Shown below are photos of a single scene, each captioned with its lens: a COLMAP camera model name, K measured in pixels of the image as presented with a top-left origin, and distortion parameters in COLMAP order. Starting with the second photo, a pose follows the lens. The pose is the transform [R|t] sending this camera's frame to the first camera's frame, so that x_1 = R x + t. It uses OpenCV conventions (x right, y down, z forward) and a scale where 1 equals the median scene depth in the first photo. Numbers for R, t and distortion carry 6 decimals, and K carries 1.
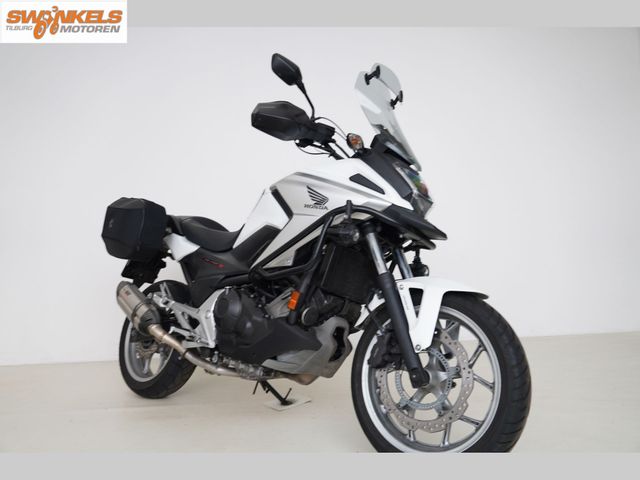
lens RADIAL K [[497.1, 0, 320.0], [0, 497.1, 240.0], [0, 0, 1]] dist [-0.044406, 0.000254]
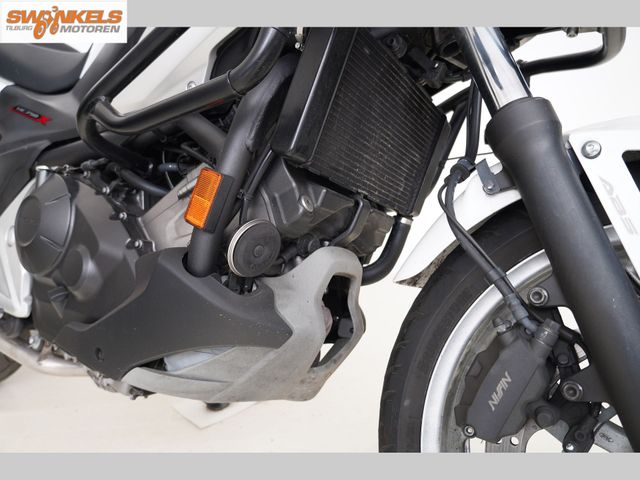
lens RADIAL K [[497.1, 0, 320.0], [0, 497.1, 240.0], [0, 0, 1]] dist [-0.044406, 0.000254]
pose [[0.996664, -0.001123, 0.081609, -0.004179], [-0.013991, 0.982755, 0.184385, 0.085376], [-0.080408, -0.184912, 0.979460, 0.660336]]
